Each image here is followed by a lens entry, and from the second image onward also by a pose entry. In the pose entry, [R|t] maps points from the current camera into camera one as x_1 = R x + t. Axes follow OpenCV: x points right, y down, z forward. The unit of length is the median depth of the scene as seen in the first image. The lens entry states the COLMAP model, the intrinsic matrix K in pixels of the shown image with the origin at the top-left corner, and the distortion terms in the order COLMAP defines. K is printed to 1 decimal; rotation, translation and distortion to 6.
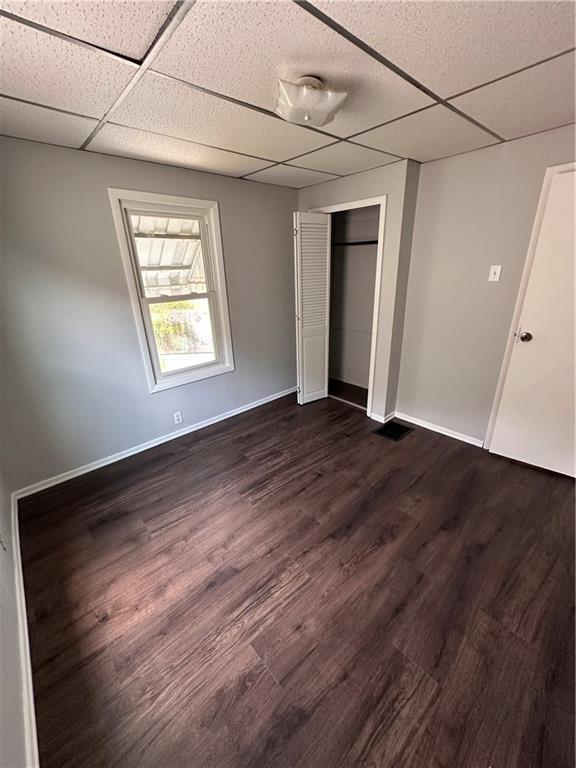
lens RADIAL K [[304.6, 0, 290.5], [0, 304.6, 385.0], [0, 0, 1]] dist [-0.003006, 0.000228]
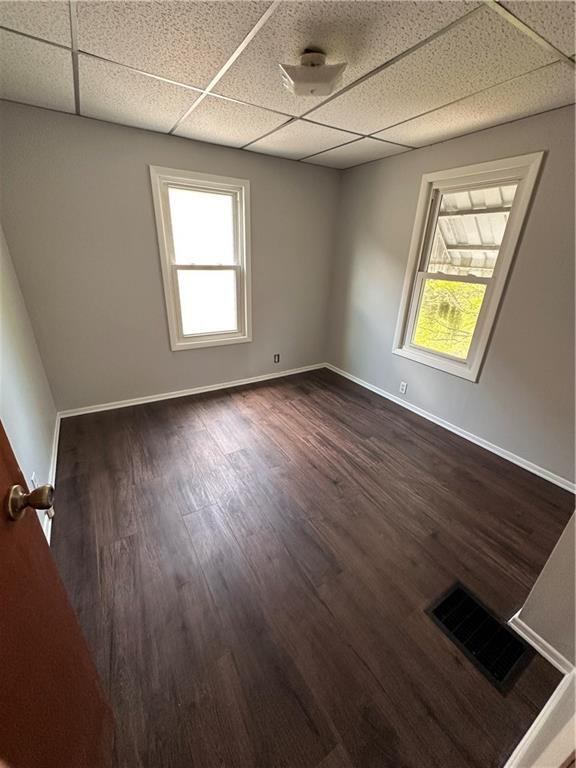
lens RADIAL K [[304.6, 0, 285.6], [0, 304.6, 383.8], [0, 0, 1]] dist [-0.003006, 0.000228]
pose [[-0.199077, 0.416271, -0.887179, 0.735858], [-0.383243, 0.800132, 0.461425, -0.267532], [0.901938, 0.431864, 0.000245, 0.694578]]
